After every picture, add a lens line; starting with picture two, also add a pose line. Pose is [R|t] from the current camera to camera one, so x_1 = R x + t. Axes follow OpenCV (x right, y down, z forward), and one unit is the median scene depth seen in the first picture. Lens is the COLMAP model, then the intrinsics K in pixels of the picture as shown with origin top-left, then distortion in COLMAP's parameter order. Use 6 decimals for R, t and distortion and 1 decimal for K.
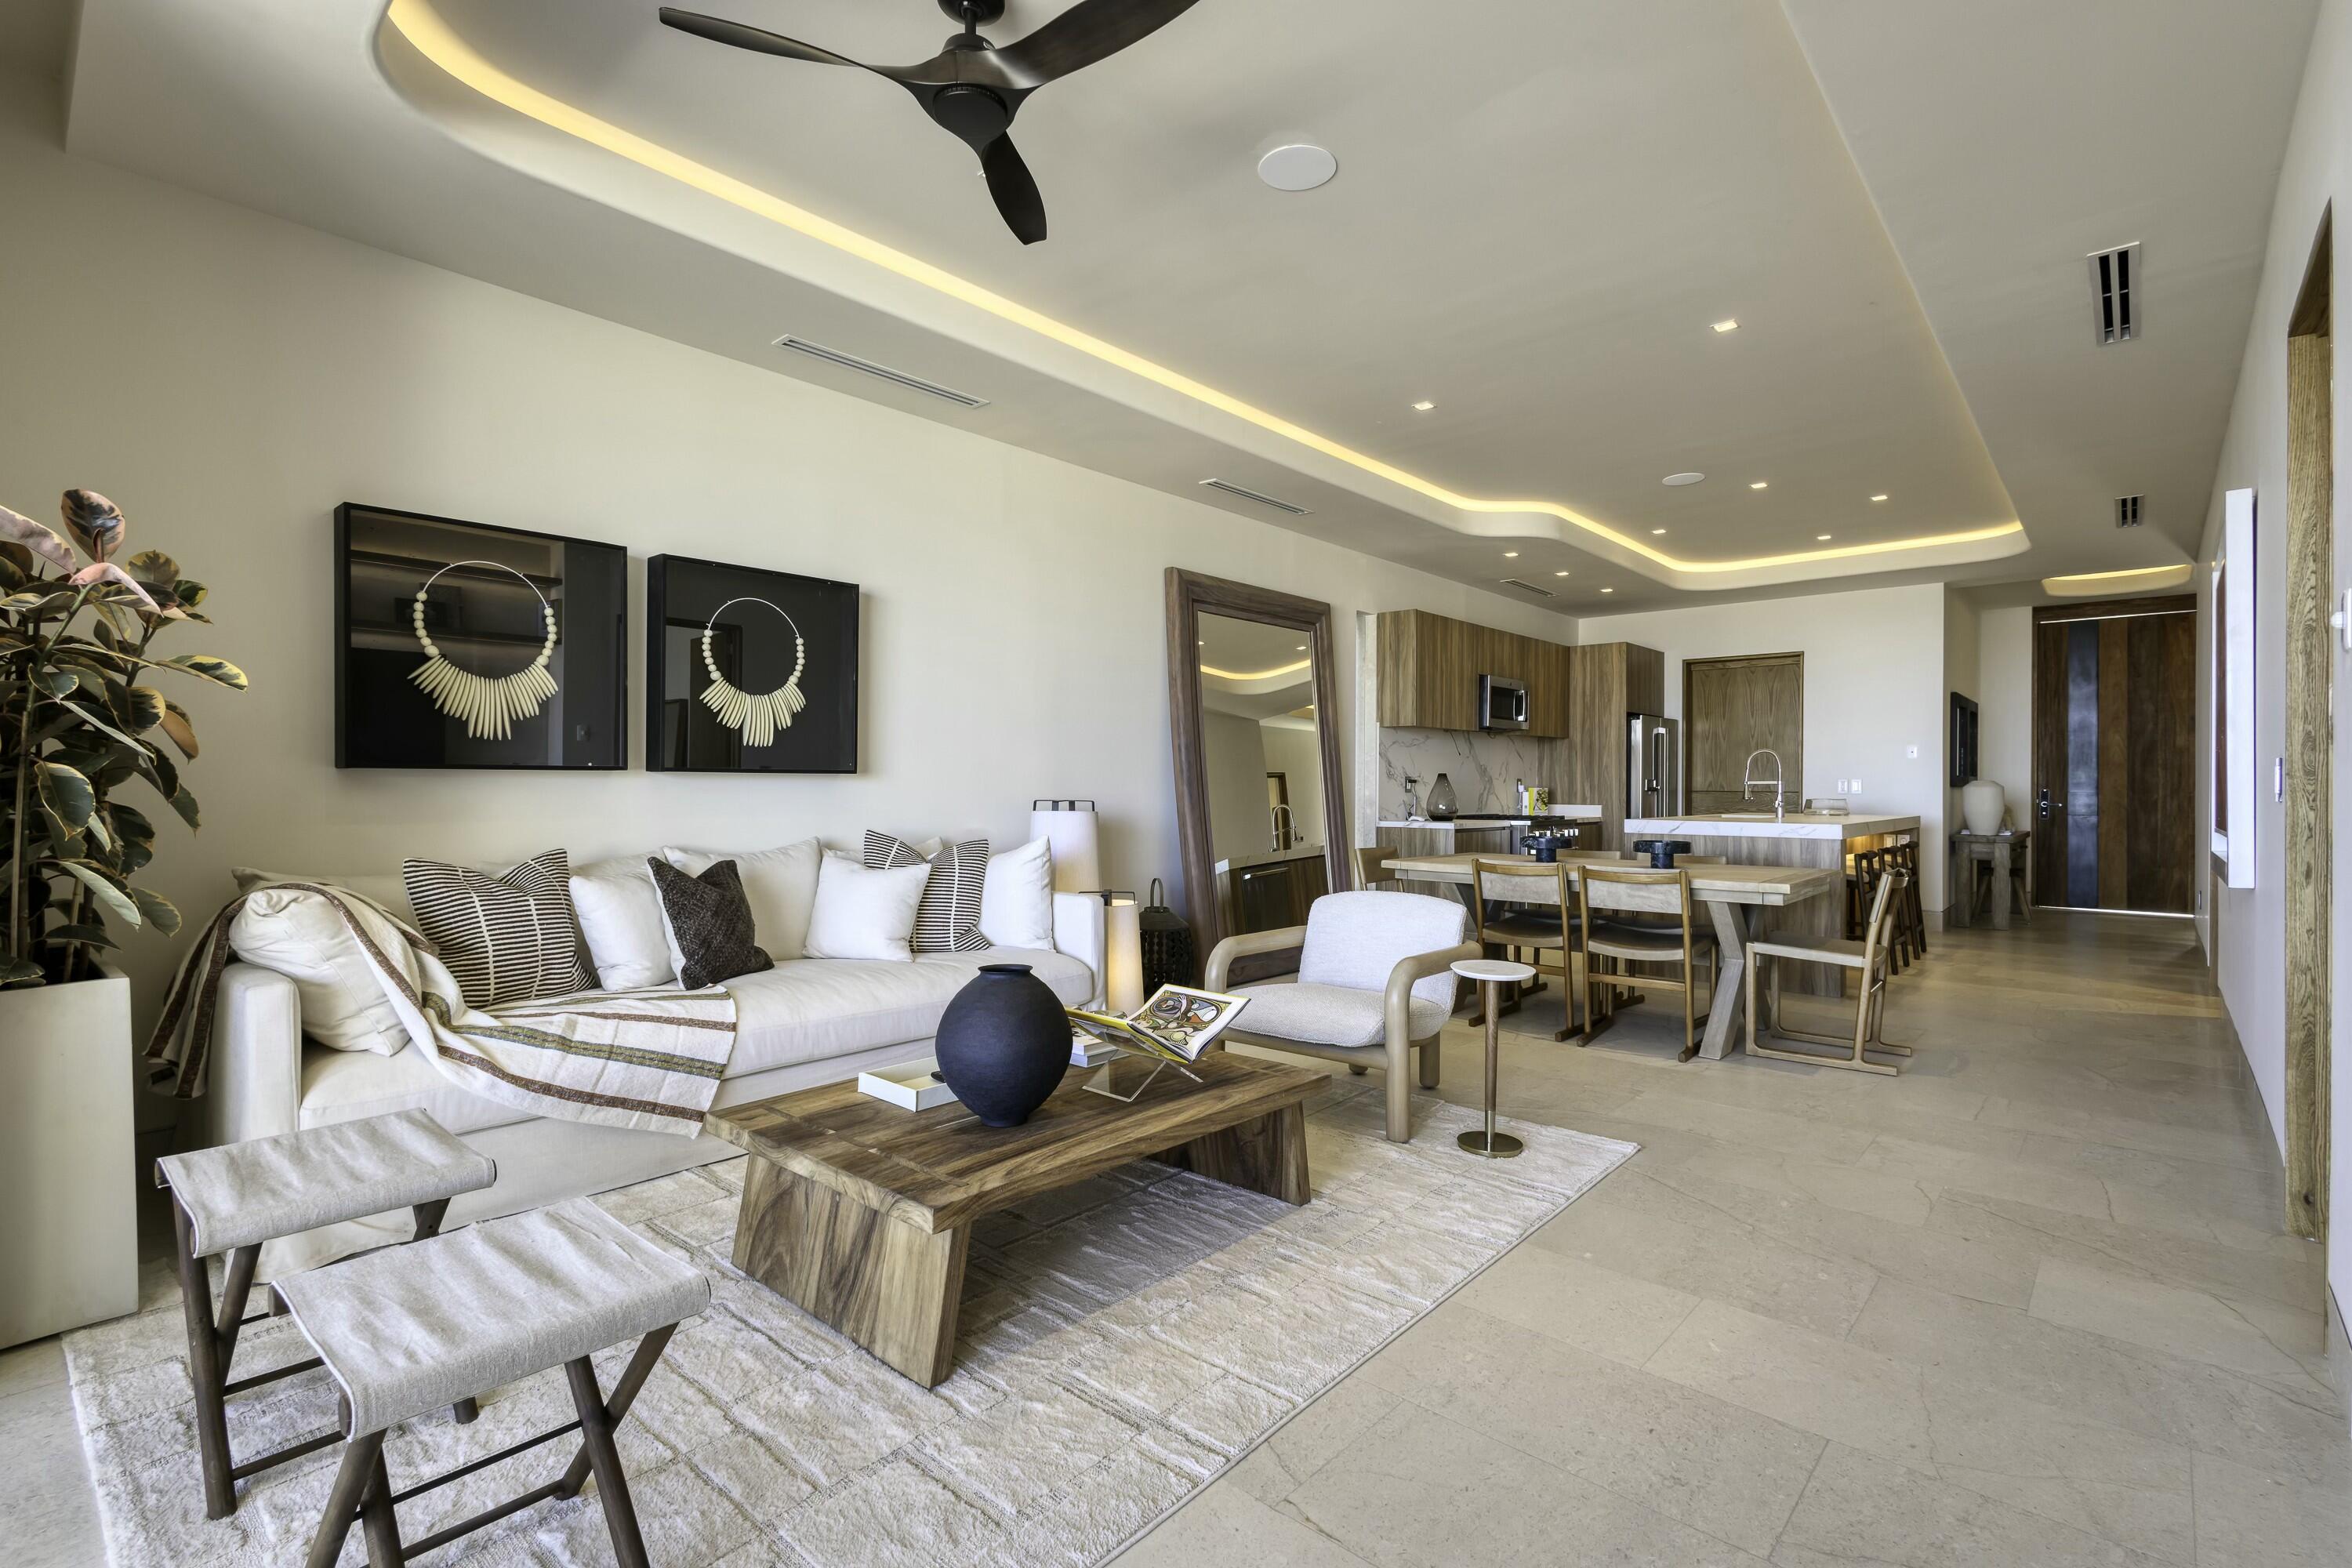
lens RADIAL K [[1066.3, 0, 1166.2], [0, 1066.3, 781.6], [0, 0, 1]] dist [0.008162, -0.000094]
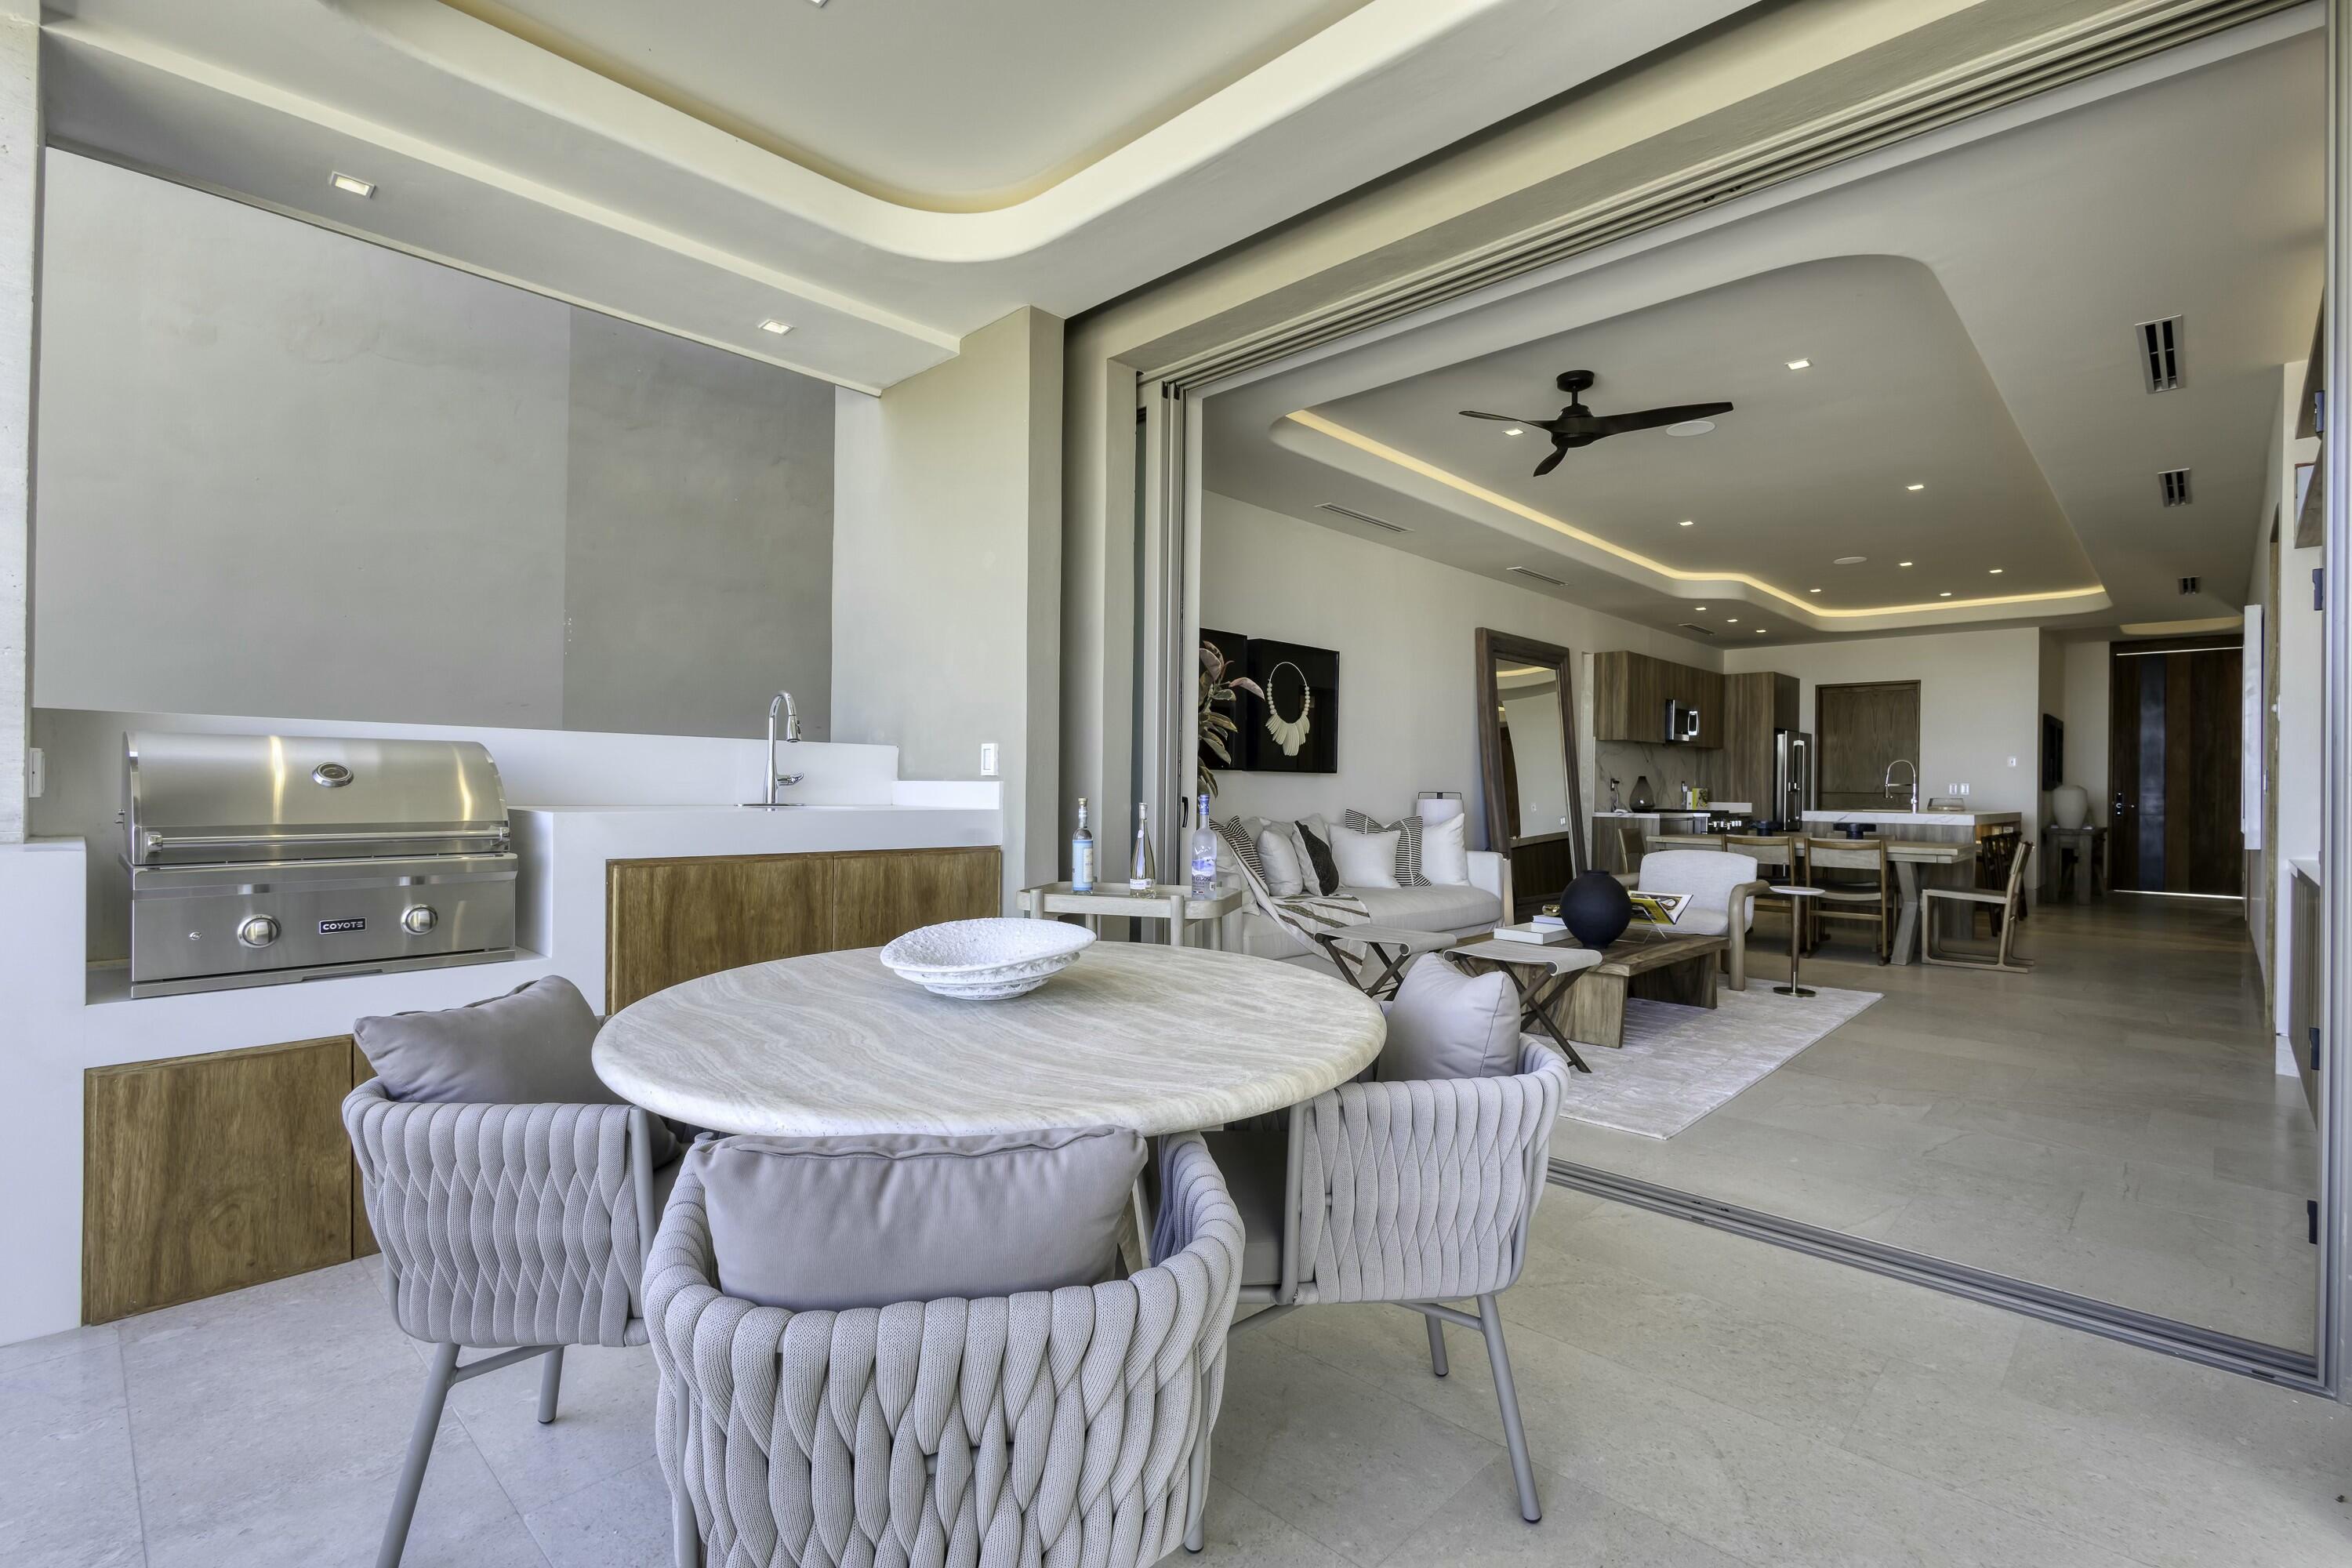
lens RADIAL K [[1066.3, 0, 1169.0], [0, 1066.3, 780.5], [0, 0, 1]] dist [0.008162, -0.000094]
pose [[0.999395, 0.007469, -0.033969, -0.270751], [-0.007530, 0.999970, -0.001688, 0.004088], [0.033955, 0.001942, 0.999421, -0.315762]]
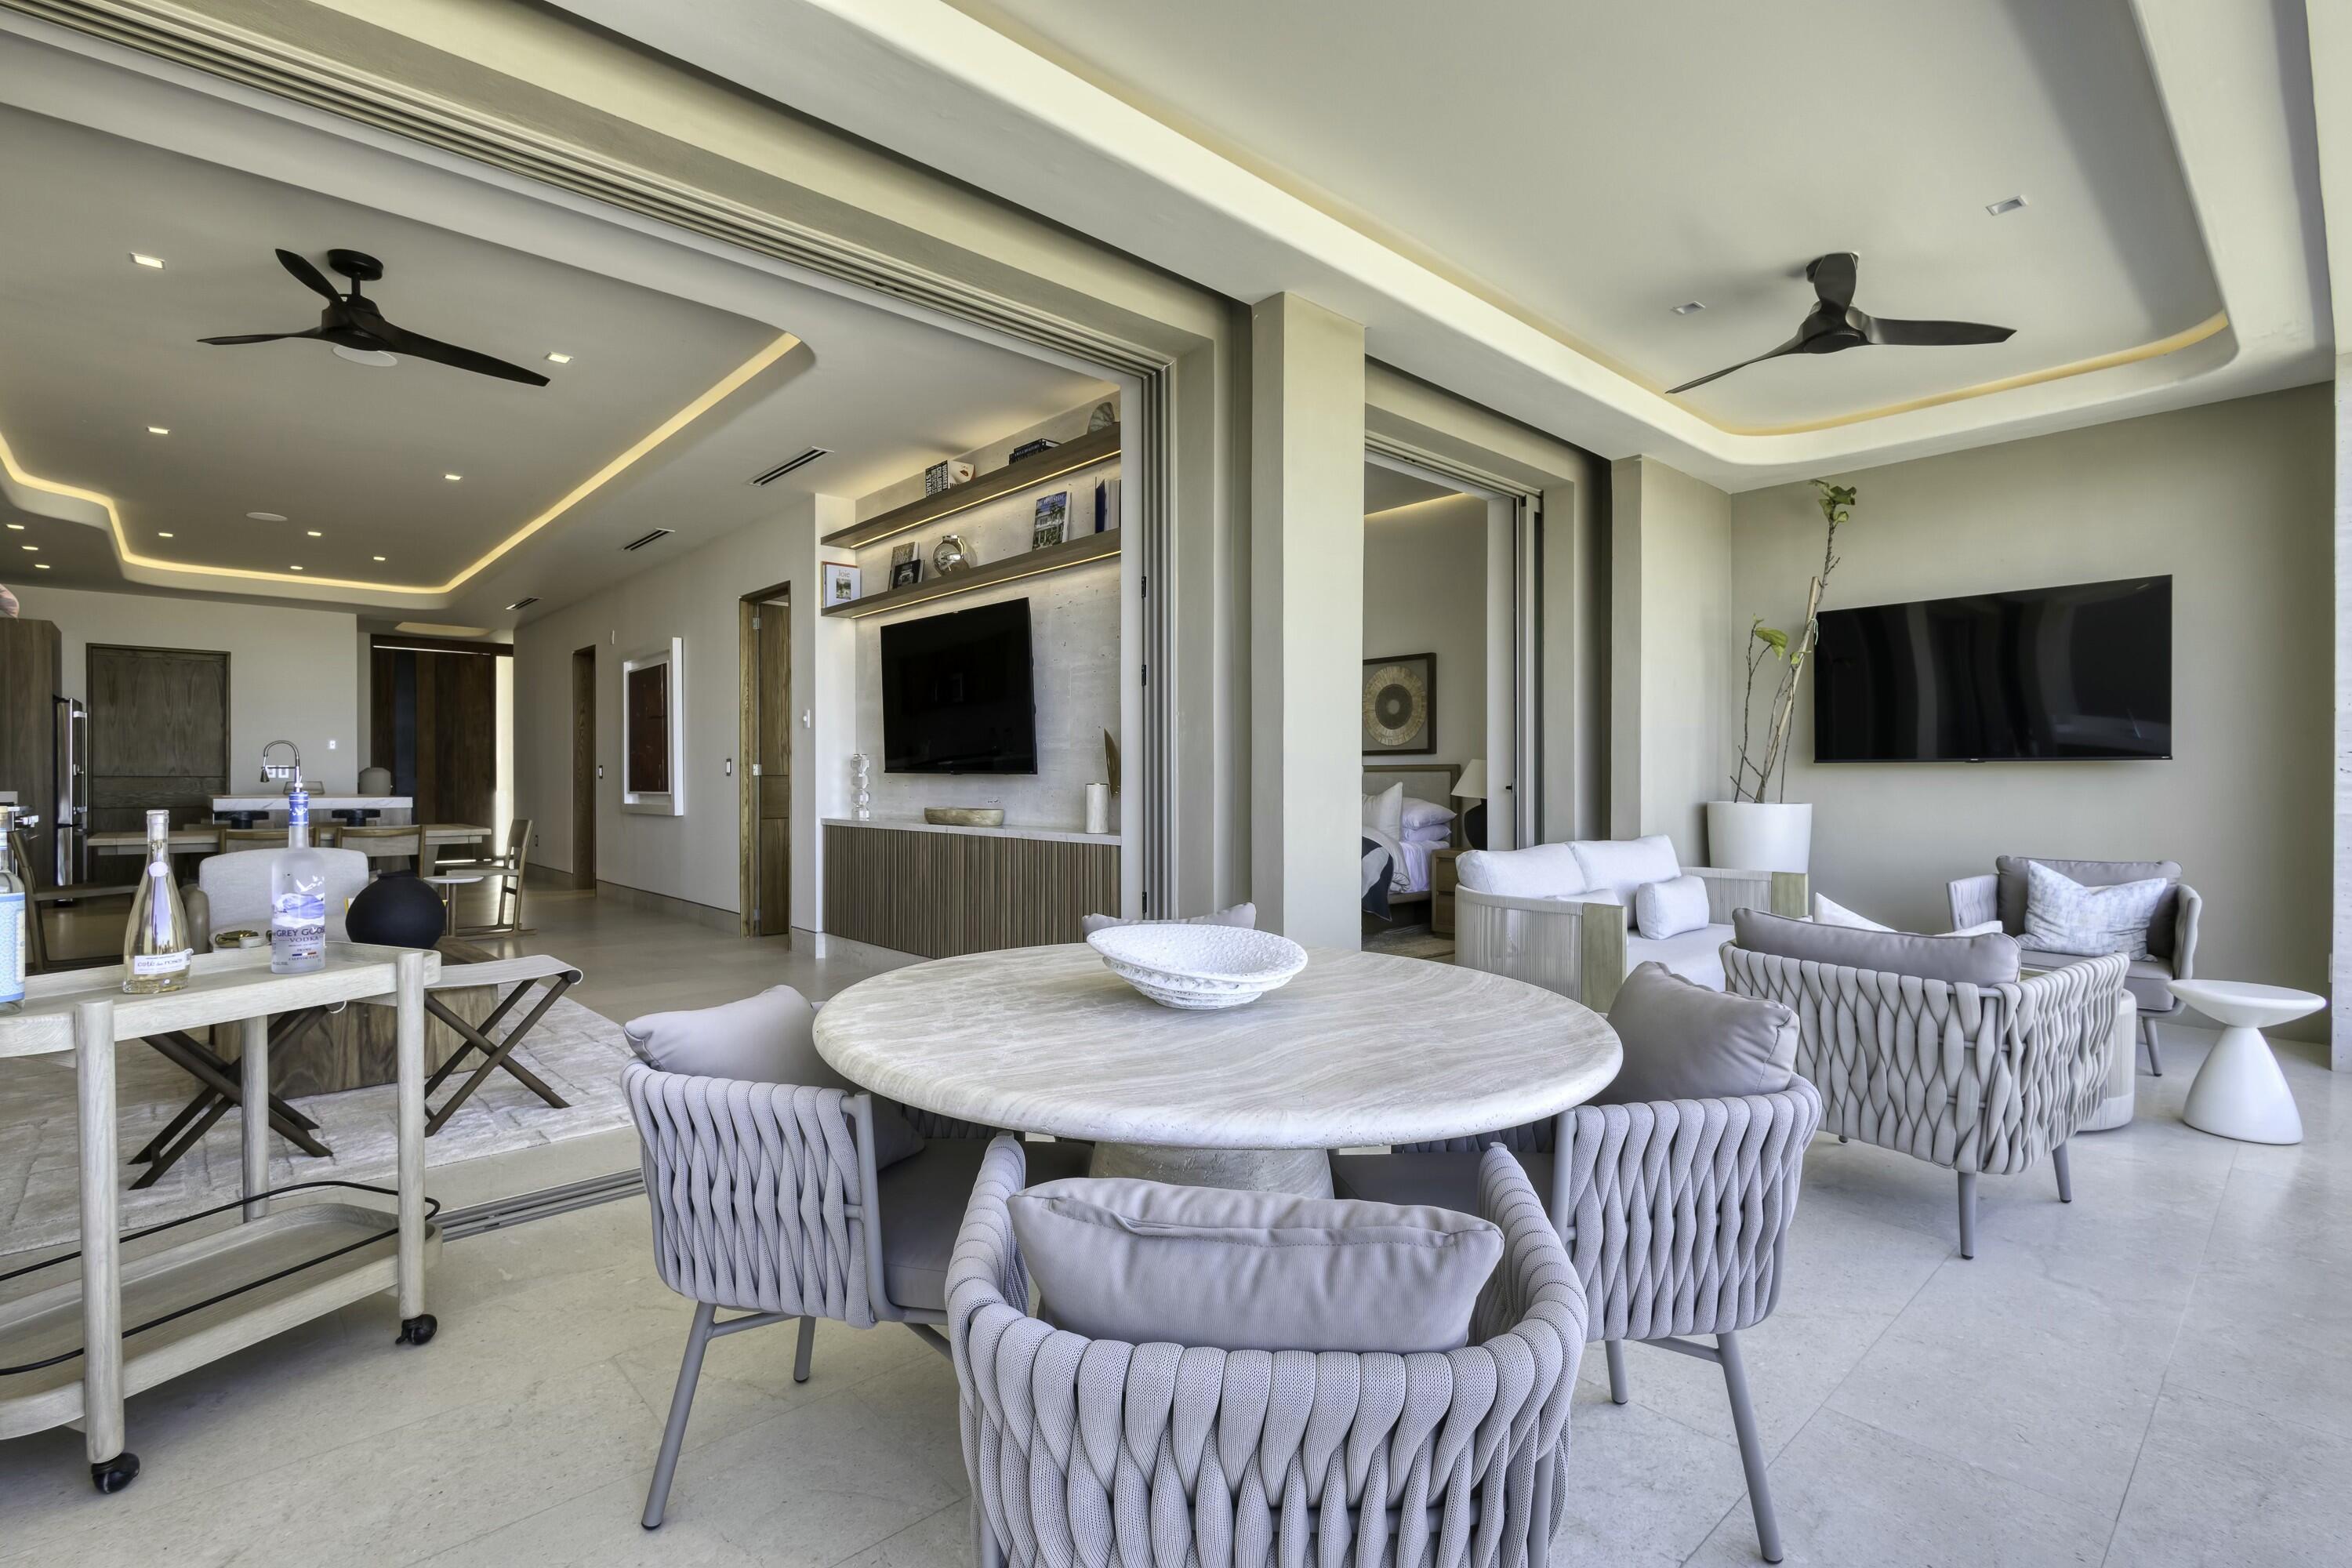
lens RADIAL K [[1066.3, 0, 1175.5], [0, 1066.3, 790.1], [0, 0, 1]] dist [0.008162, -0.000094]
pose [[0.091219, -0.015548, 0.995709, -0.517920], [-0.003151, 0.999869, 0.015902, 0.003407], [-0.995826, -0.004588, 0.091158, -0.112848]]
